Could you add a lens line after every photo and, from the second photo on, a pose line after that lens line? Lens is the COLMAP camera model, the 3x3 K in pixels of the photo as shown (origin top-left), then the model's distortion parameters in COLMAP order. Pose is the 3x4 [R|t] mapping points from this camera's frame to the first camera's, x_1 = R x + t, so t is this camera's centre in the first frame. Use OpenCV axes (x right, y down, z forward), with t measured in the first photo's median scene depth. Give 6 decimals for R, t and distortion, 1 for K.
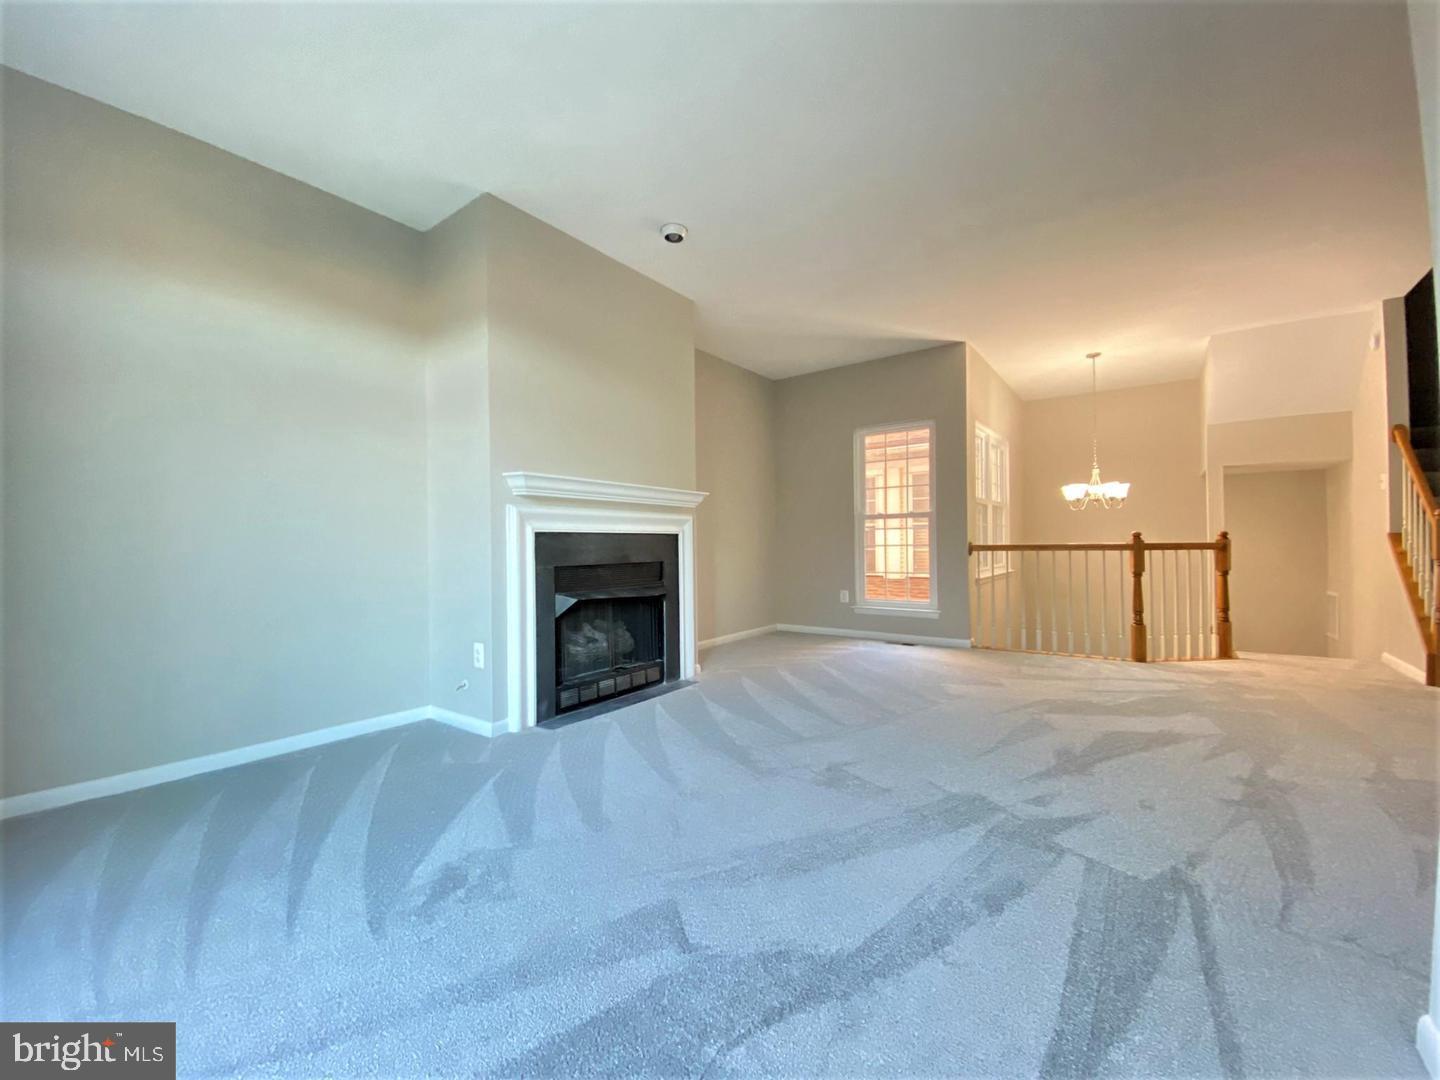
lens RADIAL K [[583.5, 0, 720.7], [0, 583.5, 536.4], [0, 0, 1]] dist [0.049170, -0.032730]
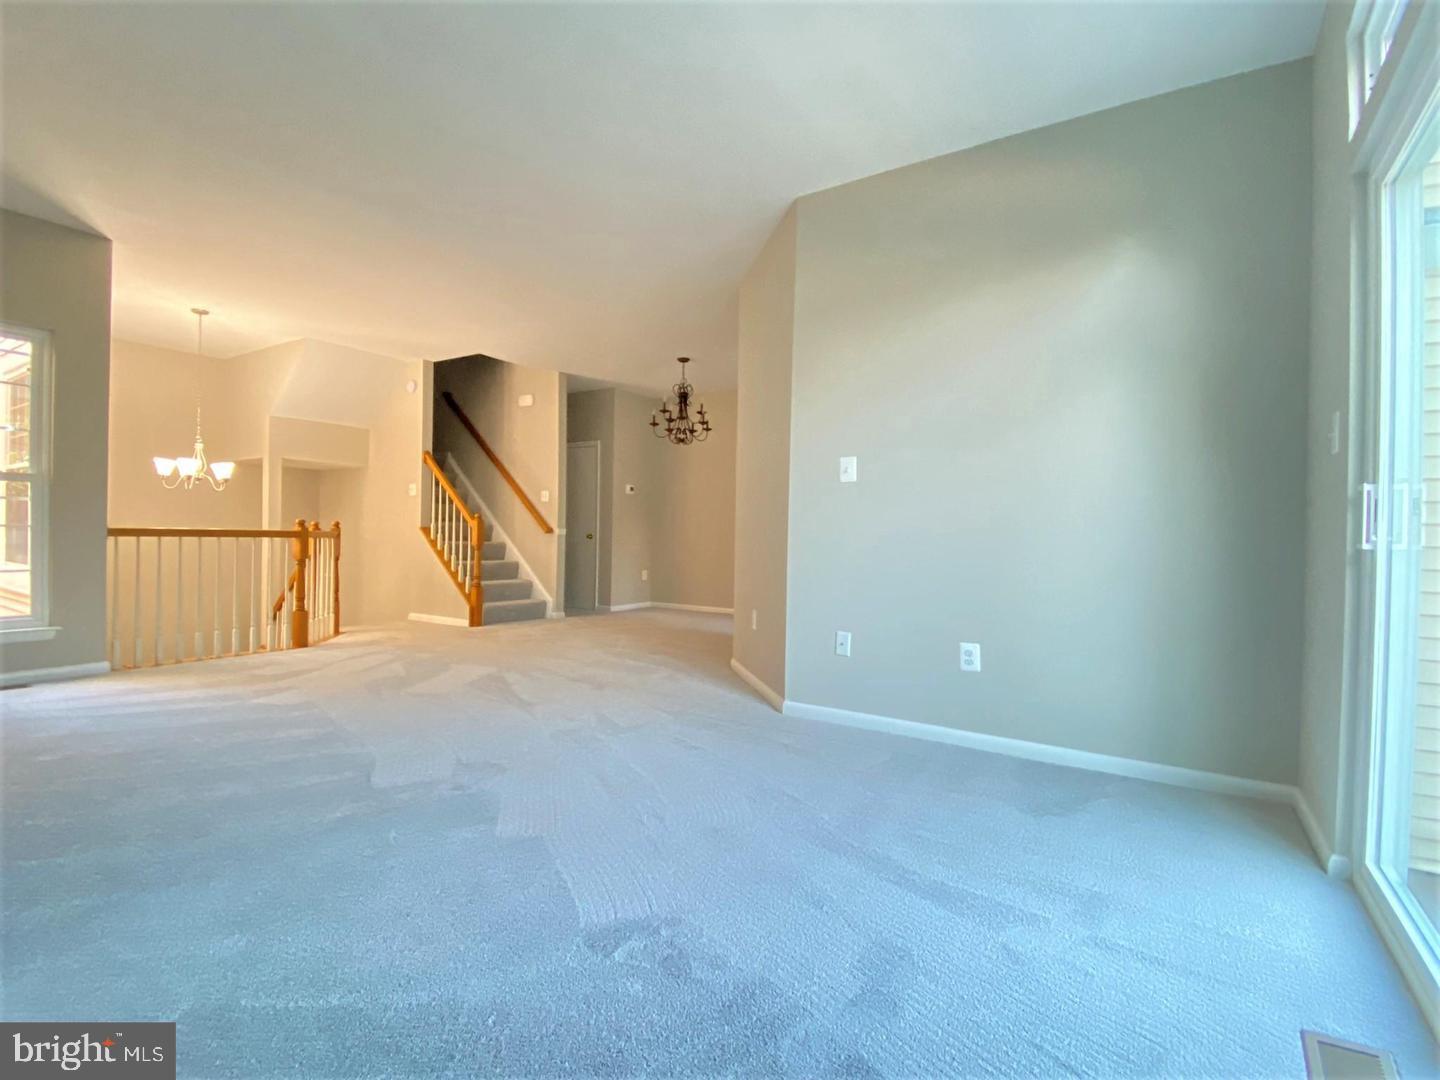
lens RADIAL K [[691.1, 0, 720.0], [0, 691.1, 540.0], [0, 0, 1]] dist [-0.000292, -0.000050]
pose [[-0.035201, 0.007224, 0.999354, -0.486671], [-0.033052, 0.999418, -0.008389, 0.013416], [-0.998834, -0.033325, -0.034942, 0.323626]]
